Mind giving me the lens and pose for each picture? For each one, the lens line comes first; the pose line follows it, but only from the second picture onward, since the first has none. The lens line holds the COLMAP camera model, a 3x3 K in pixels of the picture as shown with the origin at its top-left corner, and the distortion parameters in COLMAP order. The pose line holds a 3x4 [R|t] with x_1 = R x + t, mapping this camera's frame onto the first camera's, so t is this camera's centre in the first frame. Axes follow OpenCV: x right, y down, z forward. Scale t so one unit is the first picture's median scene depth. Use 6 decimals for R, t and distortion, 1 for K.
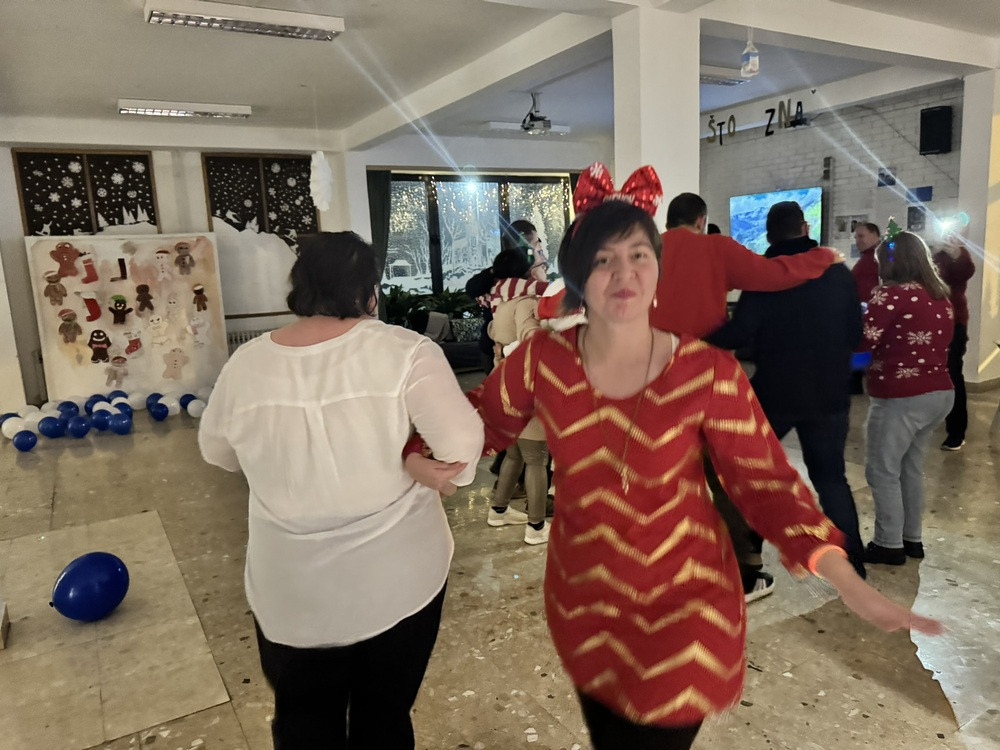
lens RADIAL K [[699.4, 0, 502.3], [0, 699.4, 371.9], [0, 0, 1]] dist [0.009452, -0.029110]
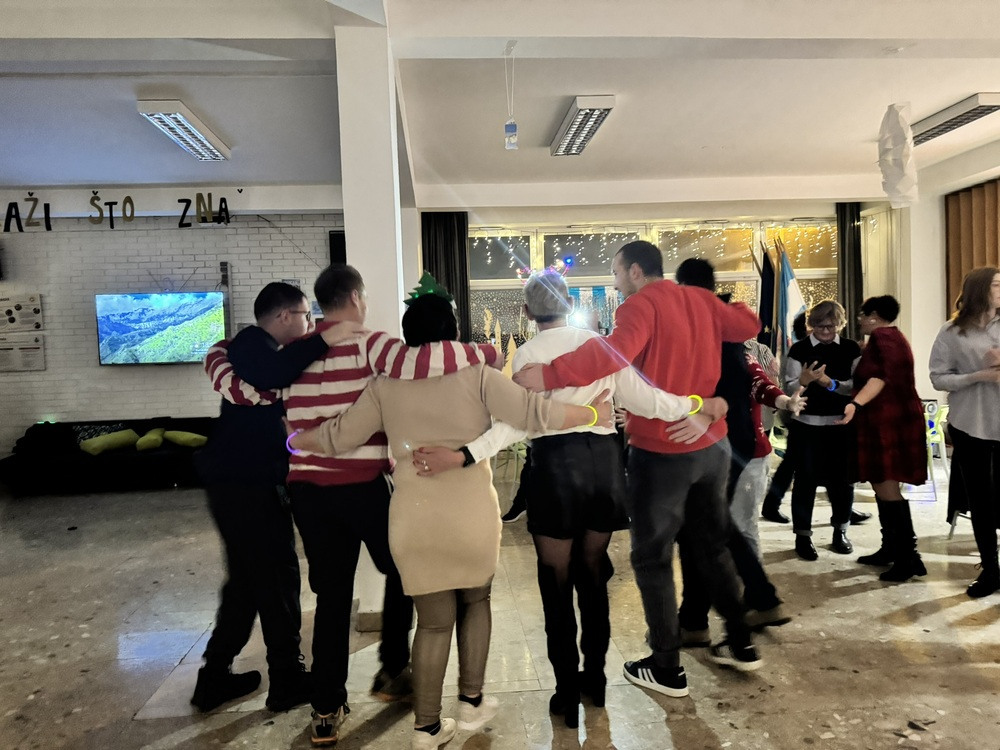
lens RADIAL K [[699.4, 0, 477.8], [0, 699.4, 382.1], [0, 0, 1]] dist [0.009452, -0.029110]
pose [[0.451020, -0.000695, 0.892514, -0.233034], [0.153790, 0.985103, -0.076948, -0.018158], [-0.879164, 0.171965, 0.444408, 0.297559]]
